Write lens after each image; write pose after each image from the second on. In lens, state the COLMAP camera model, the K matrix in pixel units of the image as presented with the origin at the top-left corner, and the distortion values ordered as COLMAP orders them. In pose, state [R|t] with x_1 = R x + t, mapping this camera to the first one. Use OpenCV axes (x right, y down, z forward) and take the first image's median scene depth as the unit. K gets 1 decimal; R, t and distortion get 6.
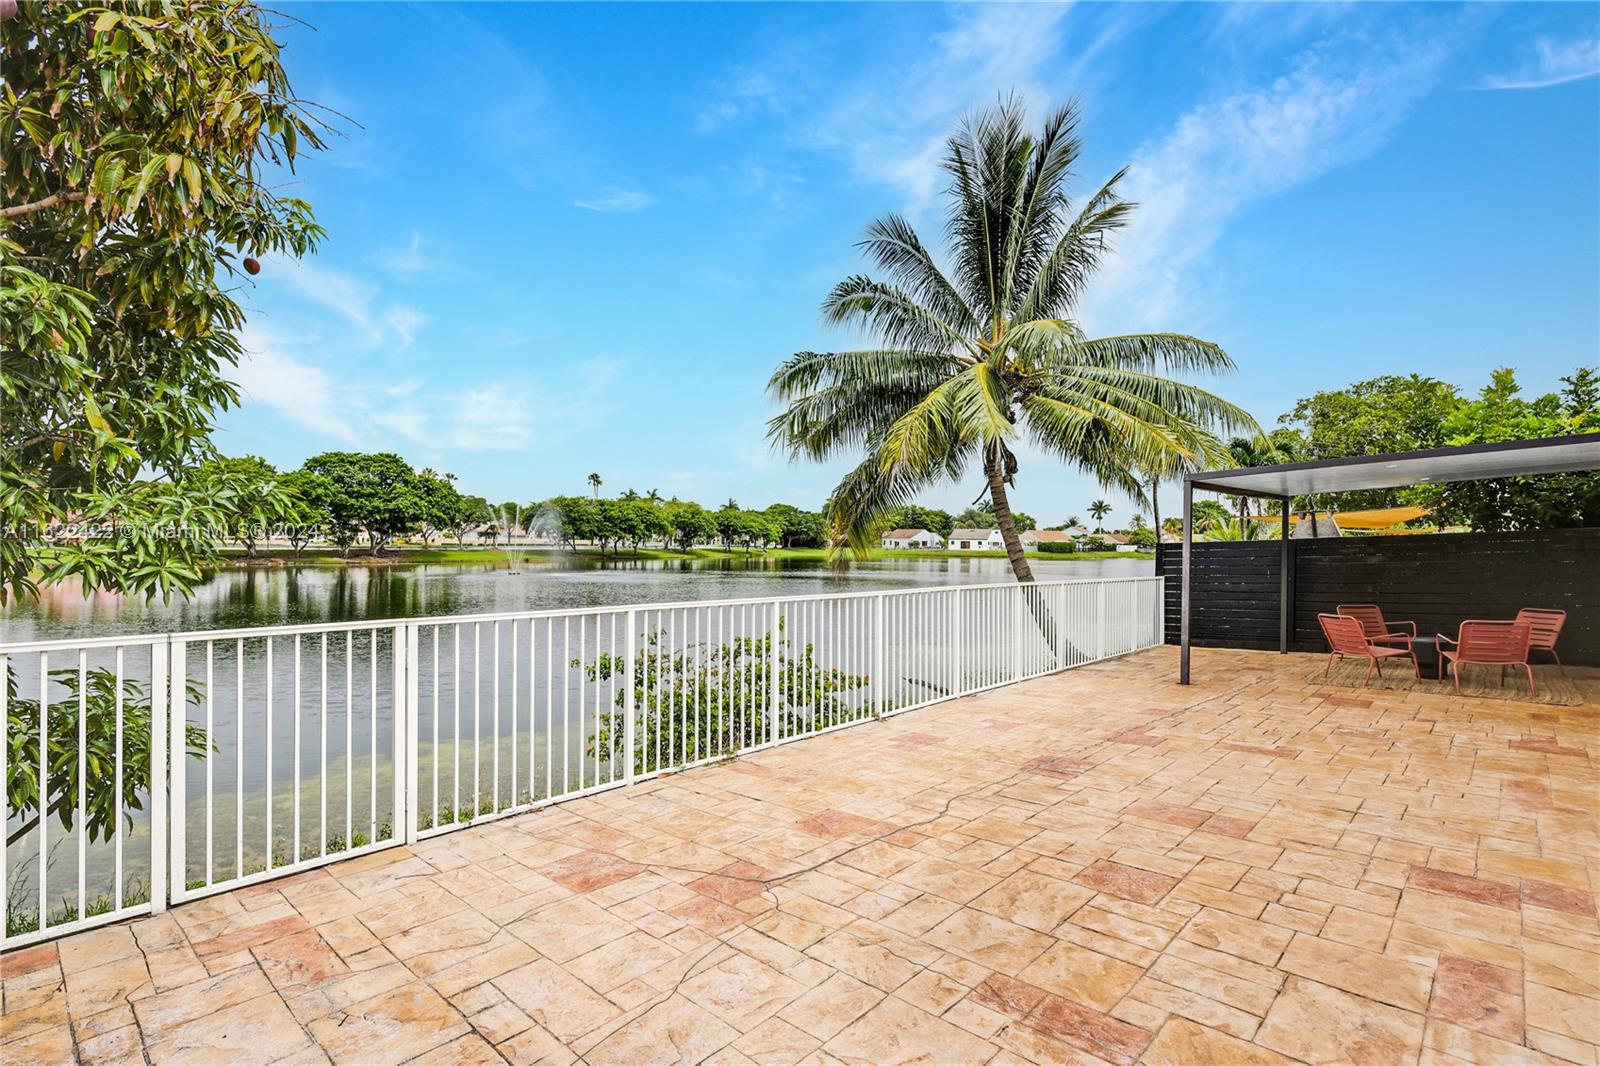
lens RADIAL K [[782.0, 0, 800.0], [0, 782.0, 533.0], [0, 0, 1]] dist [0.003015, 0.000781]
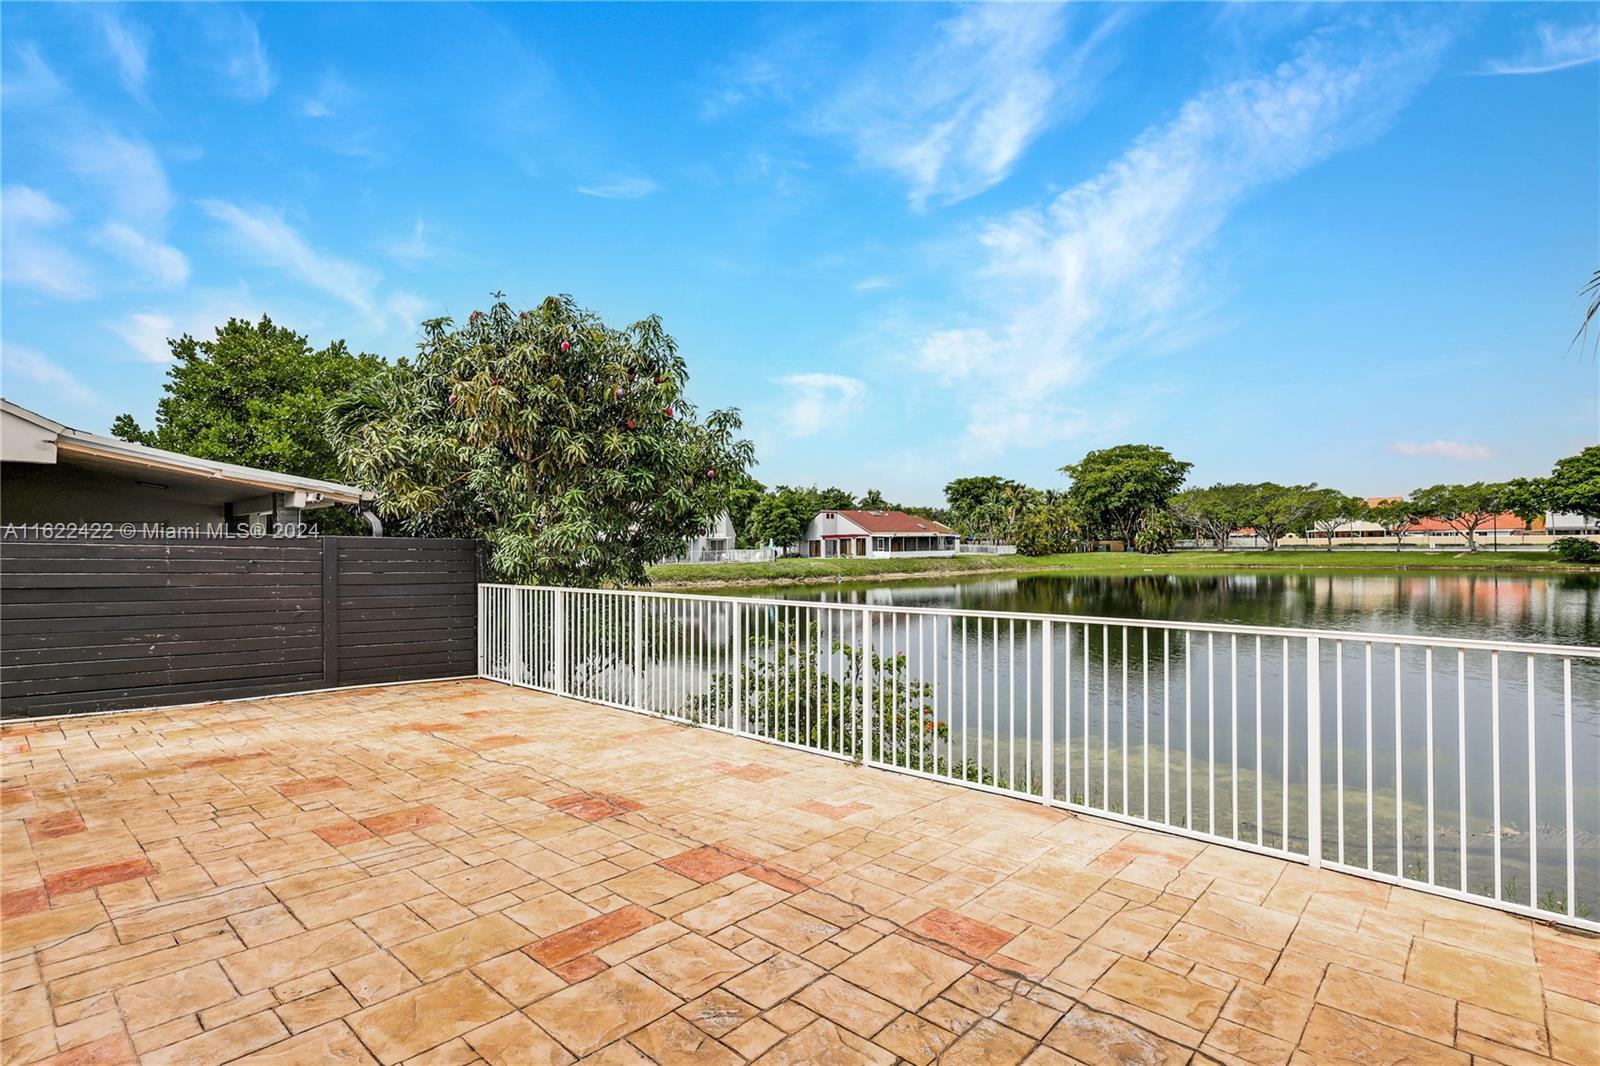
lens RADIAL K [[786.2, 0, 774.0], [0, 786.2, 536.9], [0, 0, 1]] dist [0.002030, 0.000014]
pose [[-0.018492, -0.020551, -0.999618, 0.110280], [0.023210, 0.999510, -0.020978, 0.002449], [0.999560, -0.023589, -0.018006, 0.112611]]
